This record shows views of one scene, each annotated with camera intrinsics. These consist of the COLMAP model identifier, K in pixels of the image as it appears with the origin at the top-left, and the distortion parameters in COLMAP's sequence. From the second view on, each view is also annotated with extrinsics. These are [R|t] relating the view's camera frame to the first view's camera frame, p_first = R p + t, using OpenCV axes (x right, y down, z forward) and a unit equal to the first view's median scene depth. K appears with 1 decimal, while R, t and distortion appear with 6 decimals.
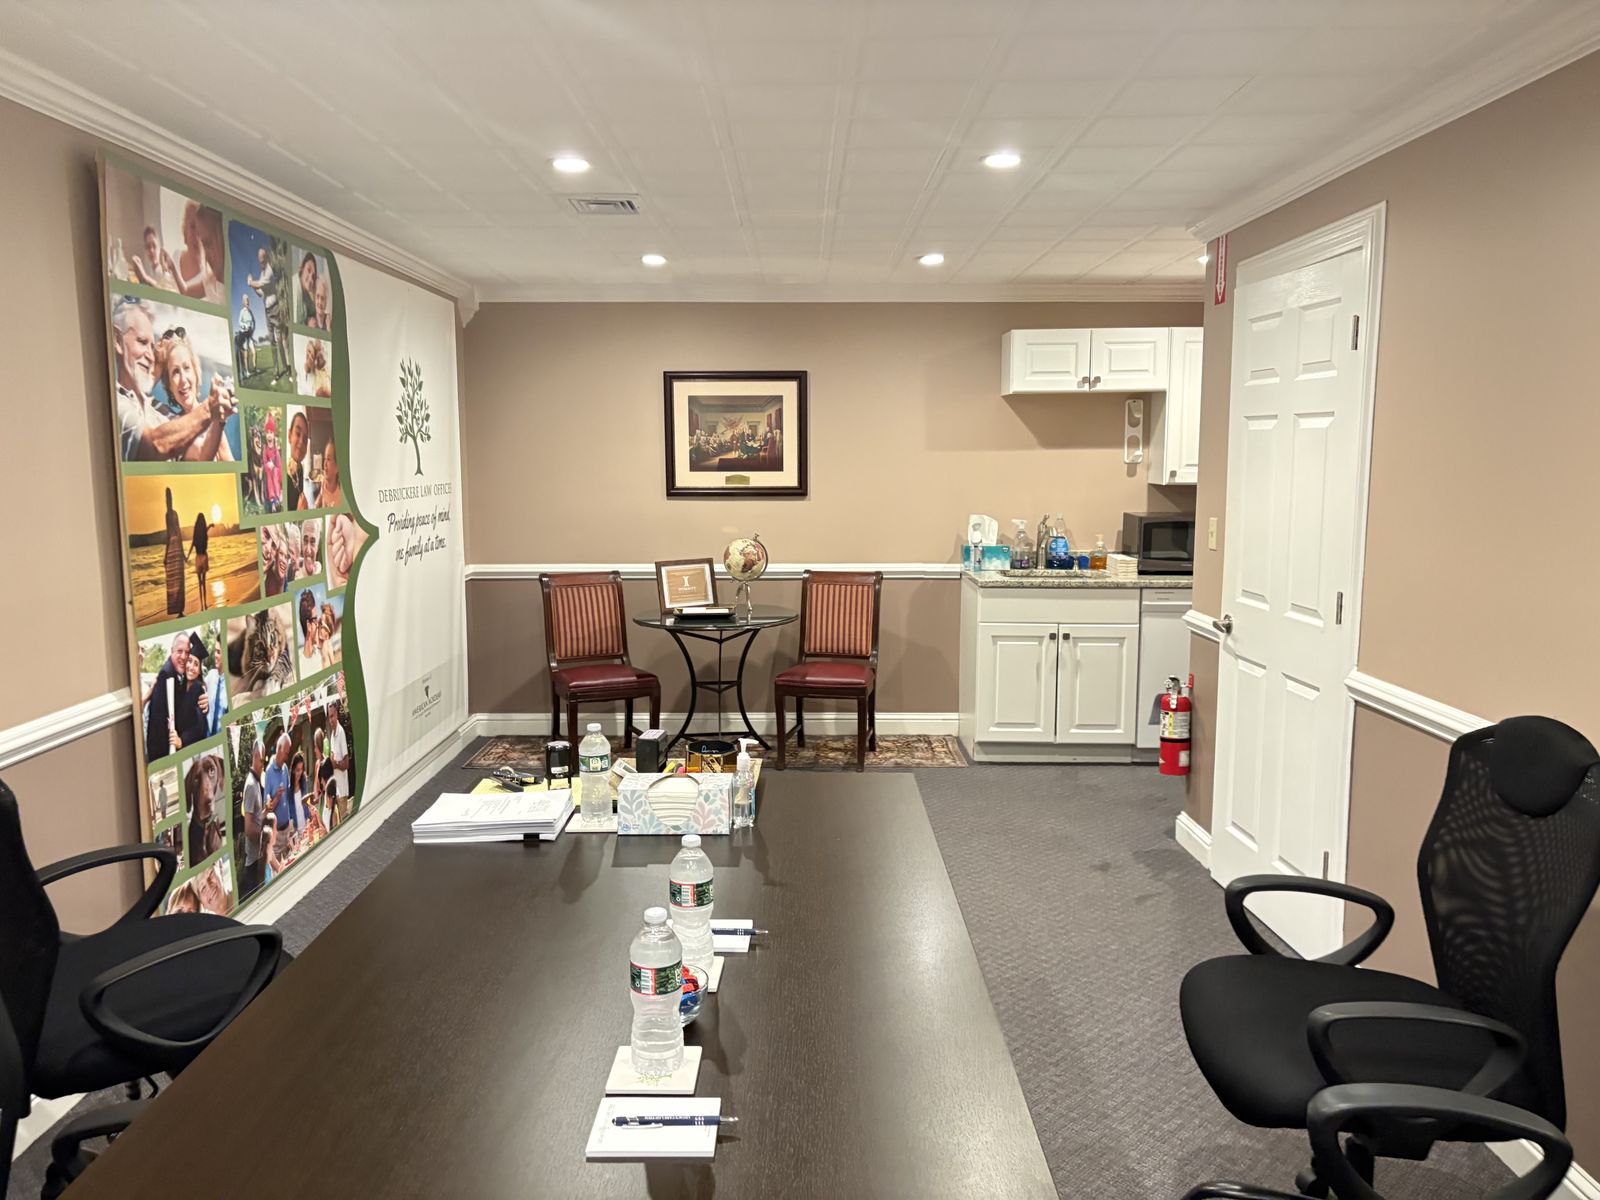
lens RADIAL K [[1209.6, 0, 797.7], [0, 1209.6, 600.9], [0, 0, 1]] dist [-0.001540, -0.016622]
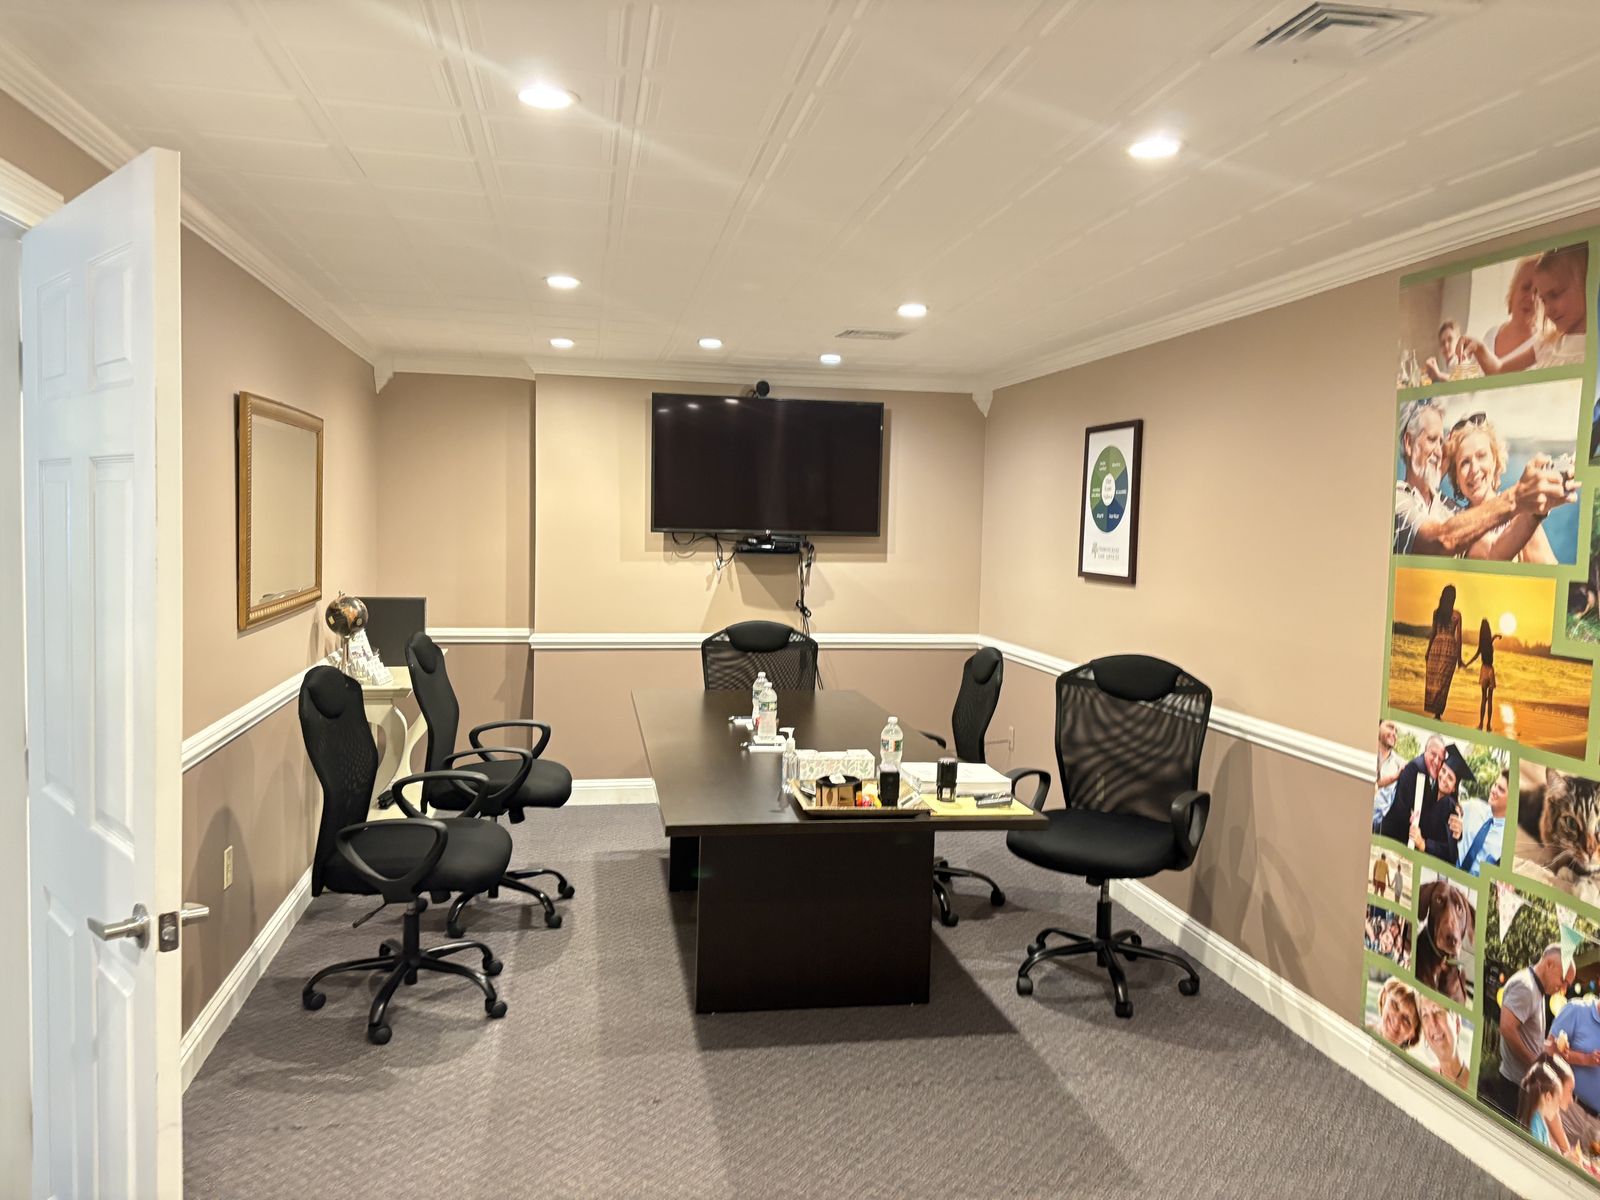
lens RADIAL K [[1209.6, 0, 799.9], [0, 1209.6, 600.7], [0, 0, 1]] dist [-0.001540, -0.016622]
pose [[-0.985282, -0.011692, -0.170537, 0.081943], [-0.044318, 0.981017, 0.188789, -0.130139], [0.165092, 0.193569, -0.967097, 1.002790]]
